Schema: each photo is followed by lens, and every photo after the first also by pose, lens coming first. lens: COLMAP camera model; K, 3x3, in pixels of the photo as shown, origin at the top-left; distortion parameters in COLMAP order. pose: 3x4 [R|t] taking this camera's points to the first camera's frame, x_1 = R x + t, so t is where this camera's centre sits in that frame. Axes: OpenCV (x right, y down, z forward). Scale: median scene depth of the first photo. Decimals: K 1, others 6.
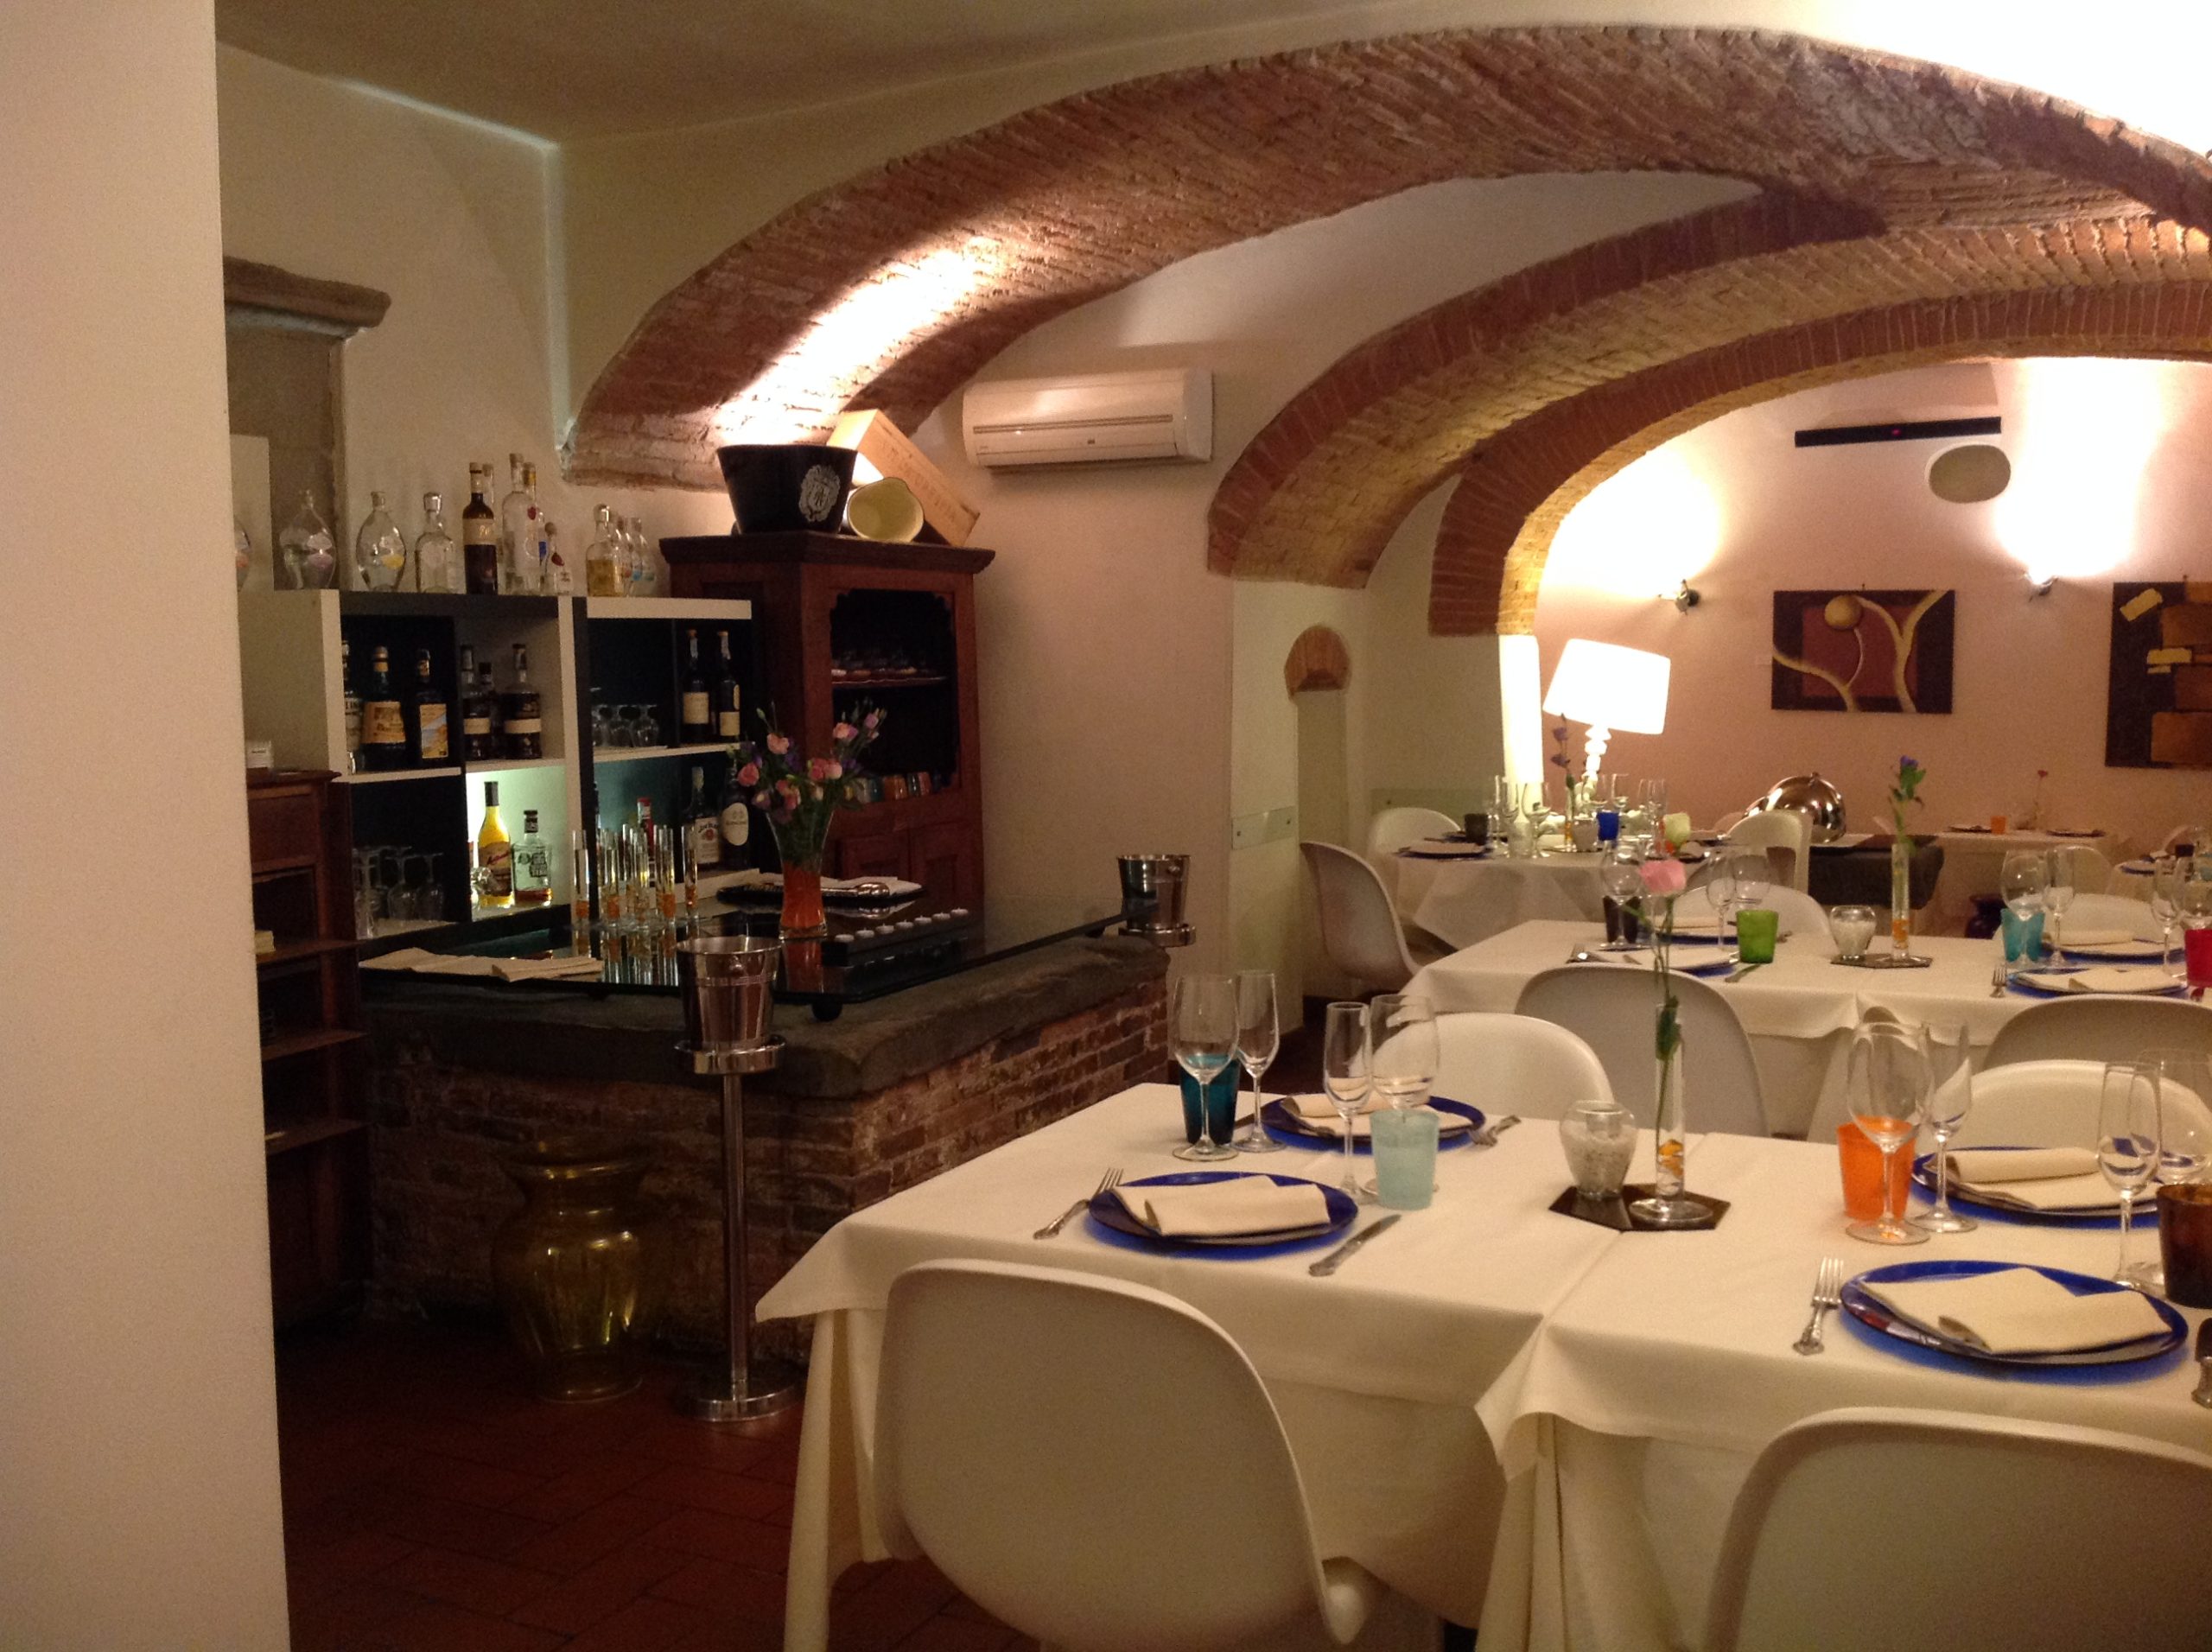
lens RADIAL K [[2107.2, 0, 1094.6], [0, 2107.2, 829.3], [0, 0, 1]] dist [0.104613, -0.235591]
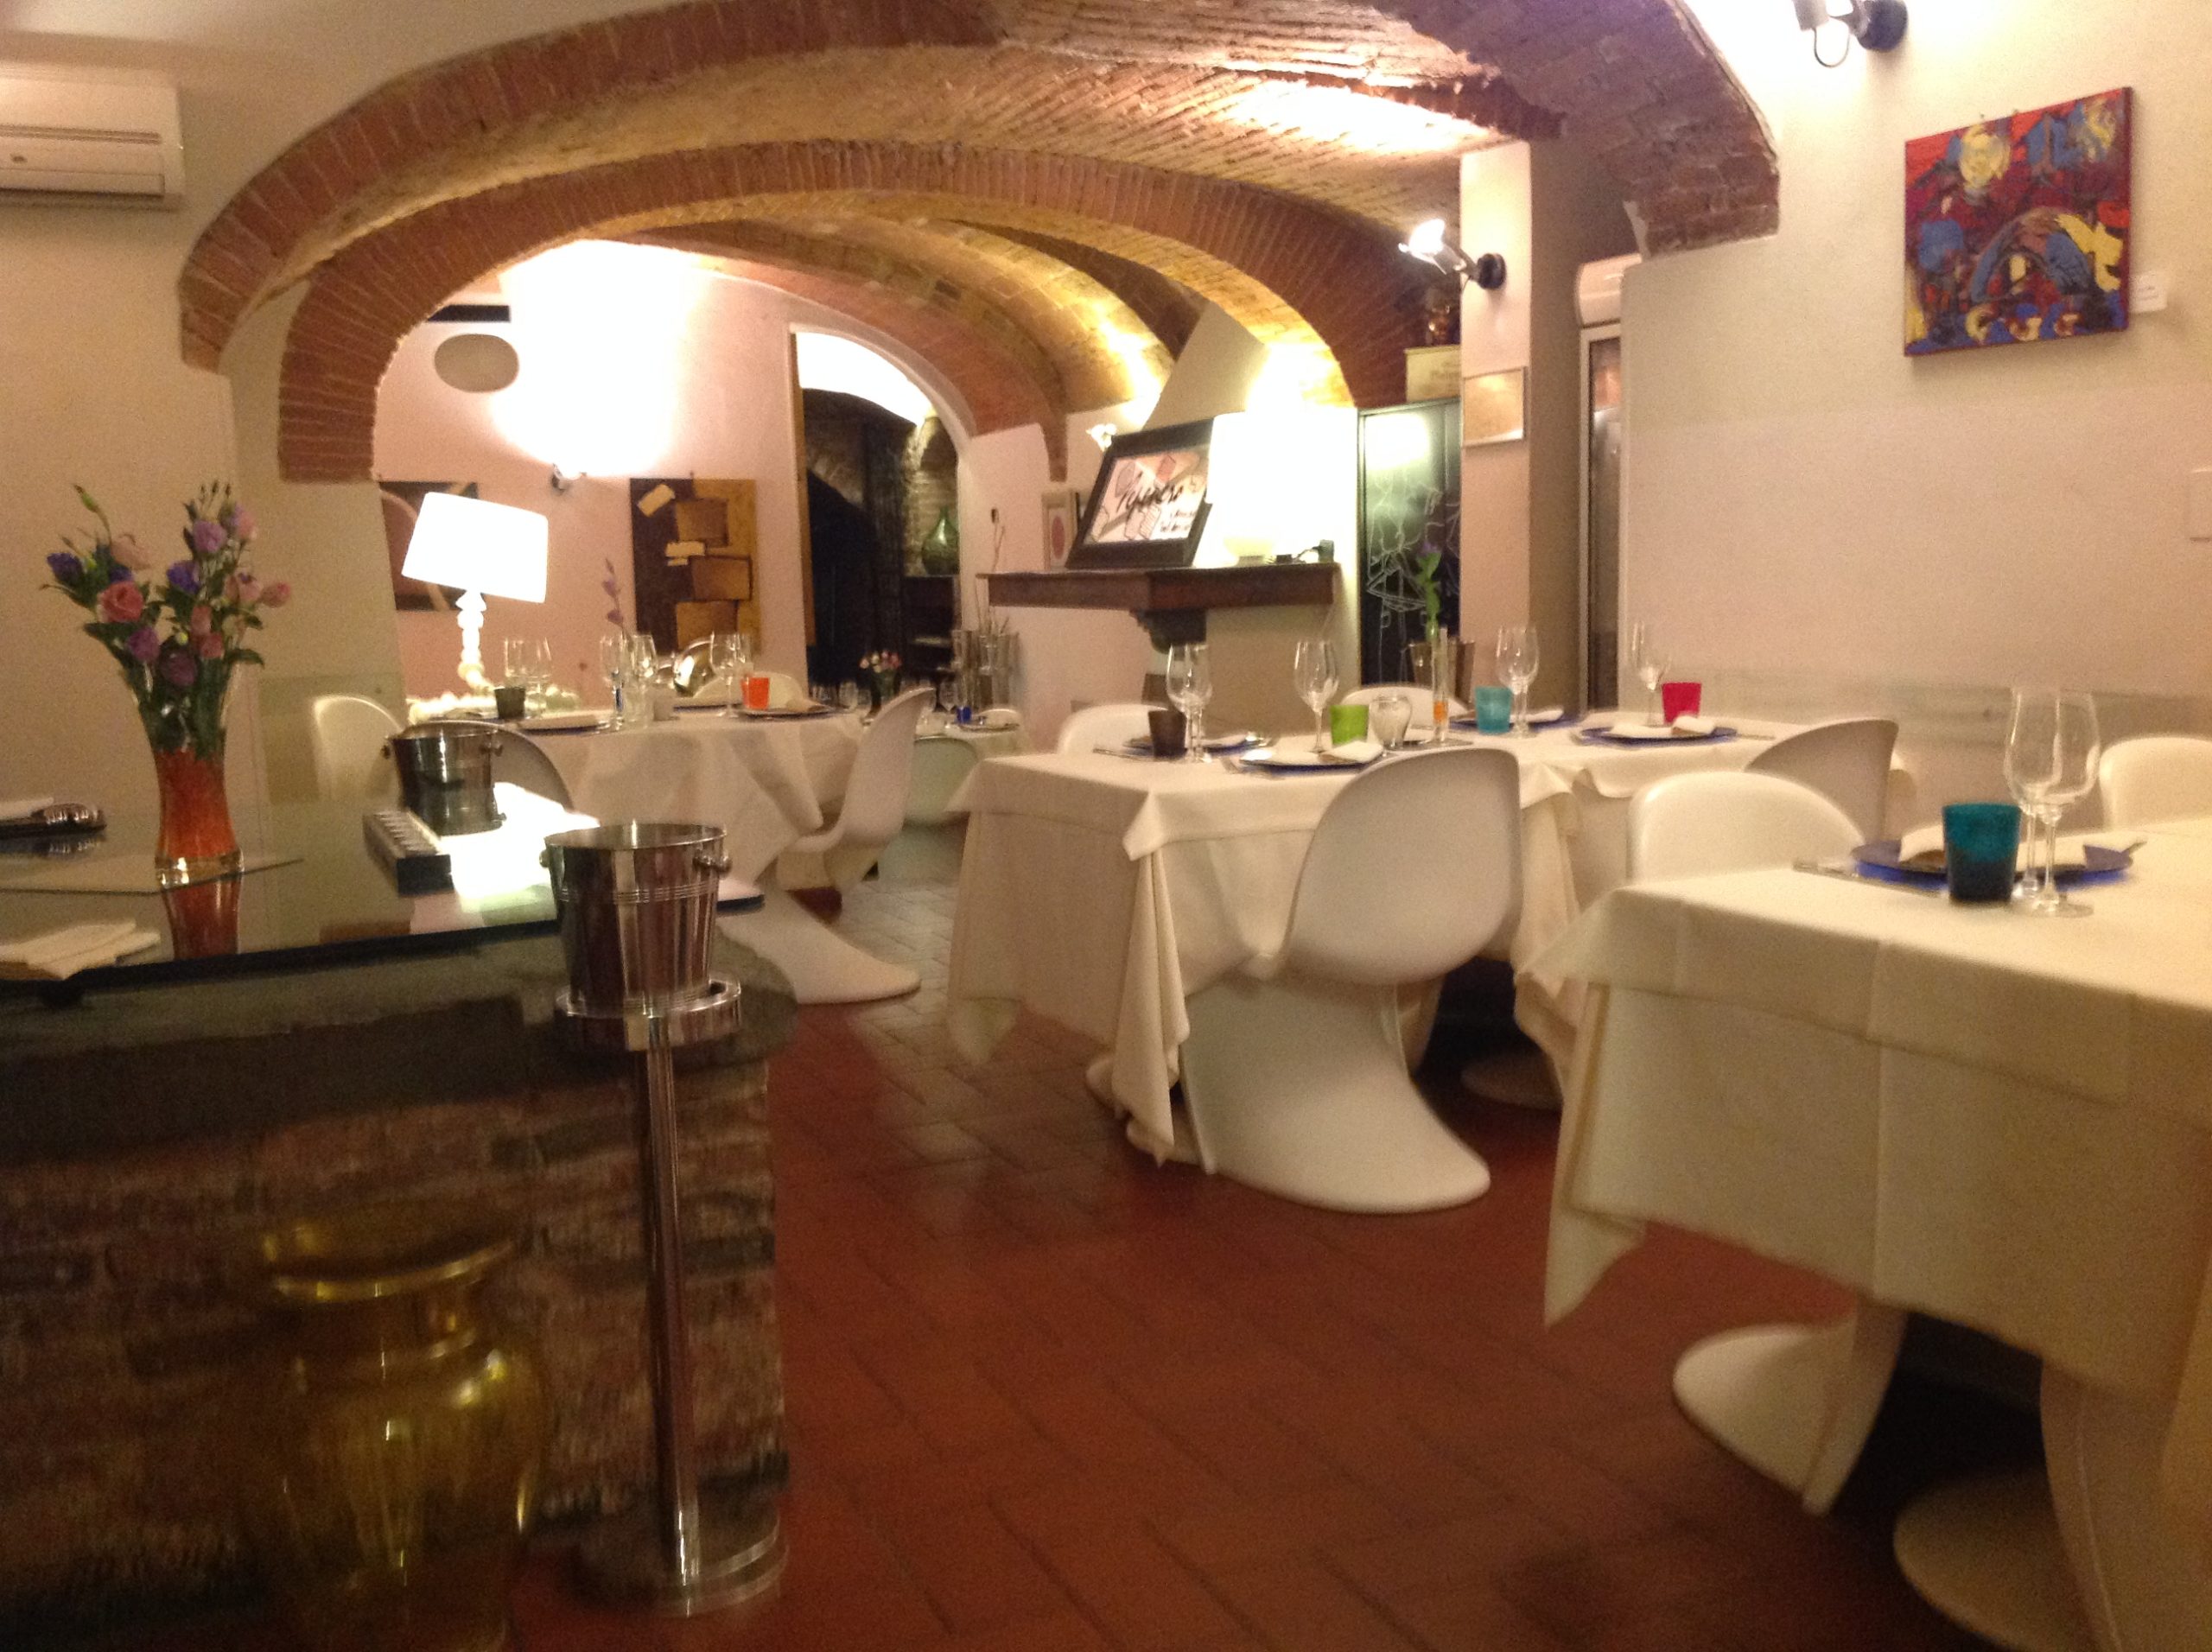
lens RADIAL K [[2107.2, 0, 1094.6], [0, 2107.2, 829.3], [0, 0, 1]] dist [0.104613, -0.235591]
pose [[0.642433, -0.098756, 0.759952, -0.269238], [0.080302, 0.994878, 0.061400, 0.013428], [-0.762123, 0.021580, 0.647073, 0.254966]]
